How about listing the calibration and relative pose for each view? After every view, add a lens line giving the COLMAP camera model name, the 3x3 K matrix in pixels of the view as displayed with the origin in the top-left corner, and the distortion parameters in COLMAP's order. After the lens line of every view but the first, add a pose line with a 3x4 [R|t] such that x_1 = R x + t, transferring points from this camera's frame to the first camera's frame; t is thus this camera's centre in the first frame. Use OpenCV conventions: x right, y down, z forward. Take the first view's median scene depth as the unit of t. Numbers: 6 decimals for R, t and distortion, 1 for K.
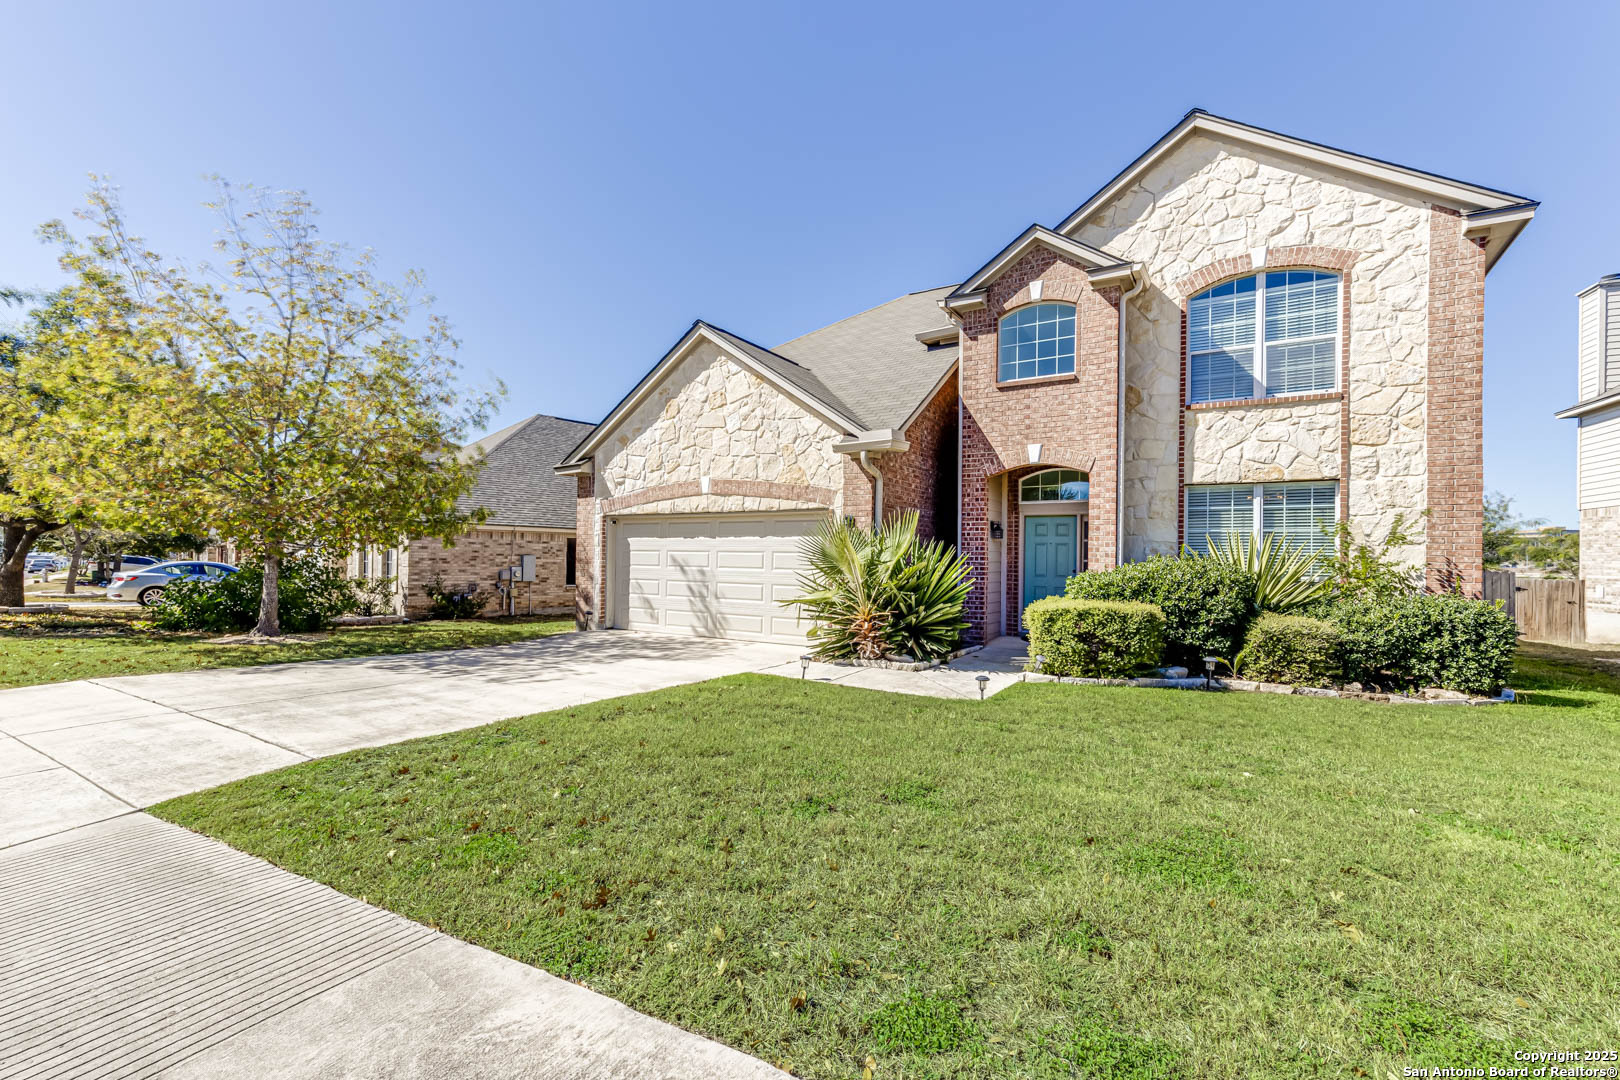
lens RADIAL K [[726.9, 0, 811.9], [0, 726.9, 553.2], [0, 0, 1]] dist [0.022453, 0.000048]
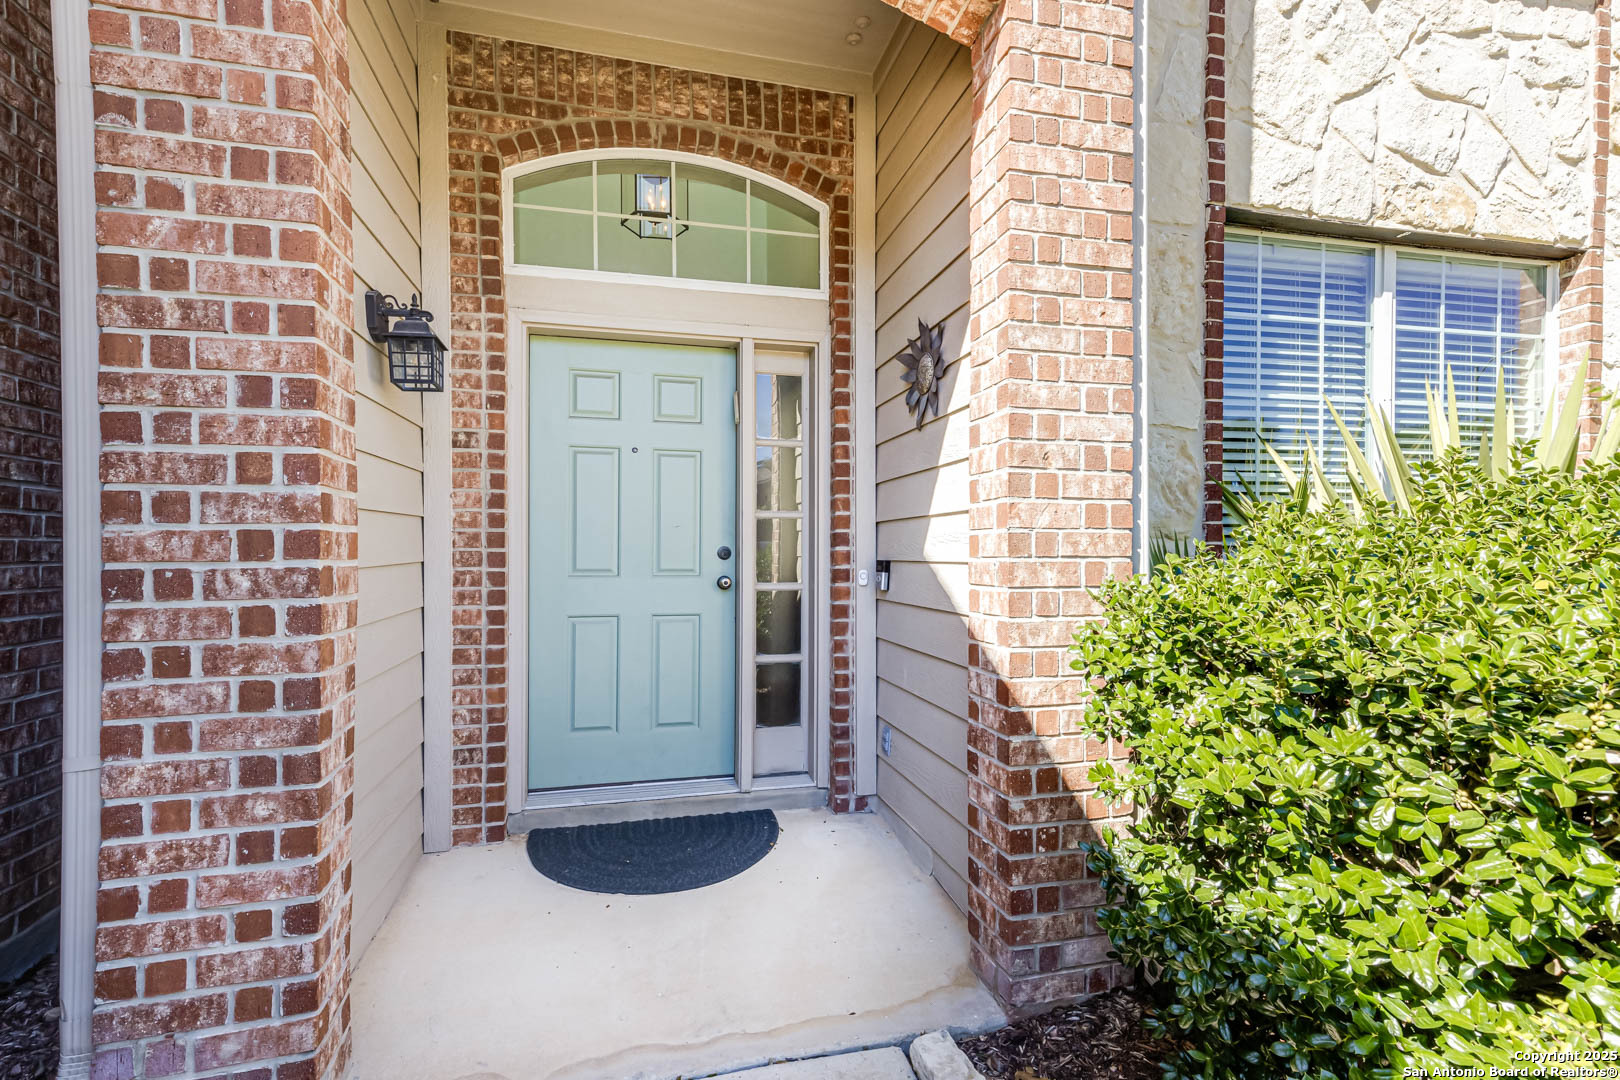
lens RADIAL K [[726.9, 0, 811.9], [0, 726.9, 553.2], [0, 0, 1]] dist [0.022453, 0.000048]
pose [[0.691549, -0.007022, 0.722296, 0.220511], [0.003723, 0.999974, 0.006156, 0.025379], [-0.722320, -0.001568, 0.691557, 0.923678]]
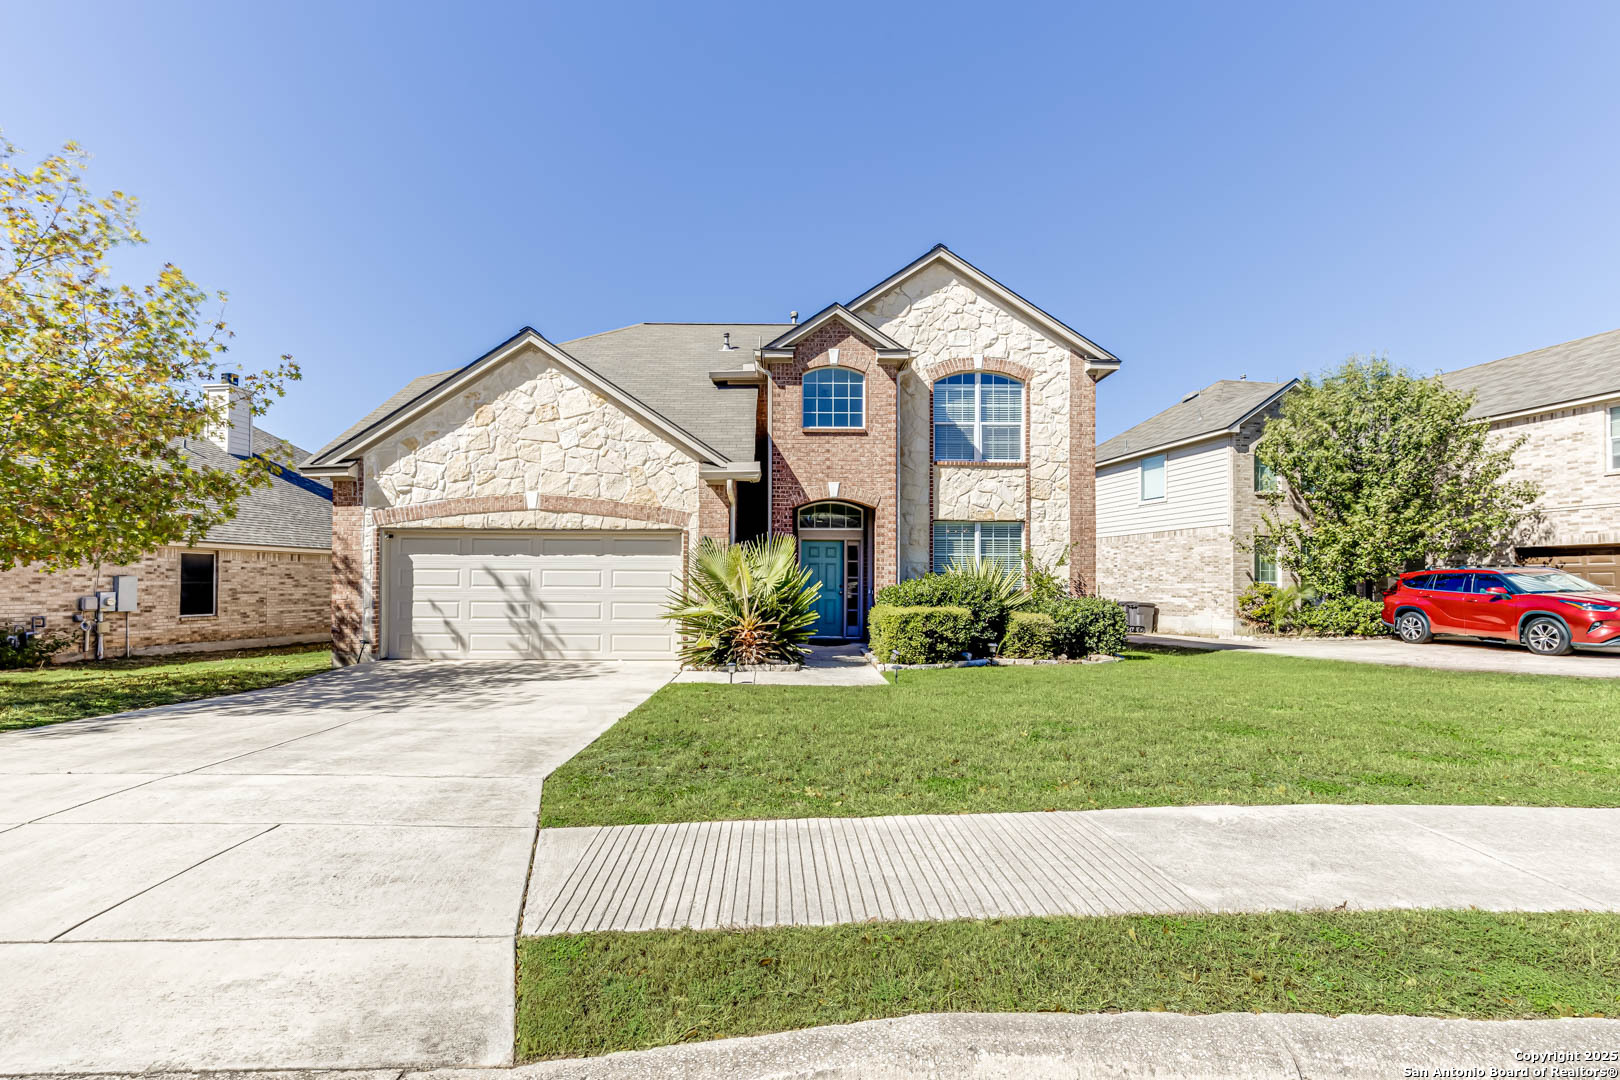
lens RADIAL K [[724.7, 0, 806.1], [0, 724.7, 572.9], [0, 0, 1]] dist [0.026117, 0.000018]
pose [[0.843119, -0.001622, 0.537724, -0.403679], [0.002423, 0.999997, -0.000782, 0.003579], [-0.537721, 0.001962, 0.843120, 0.001332]]
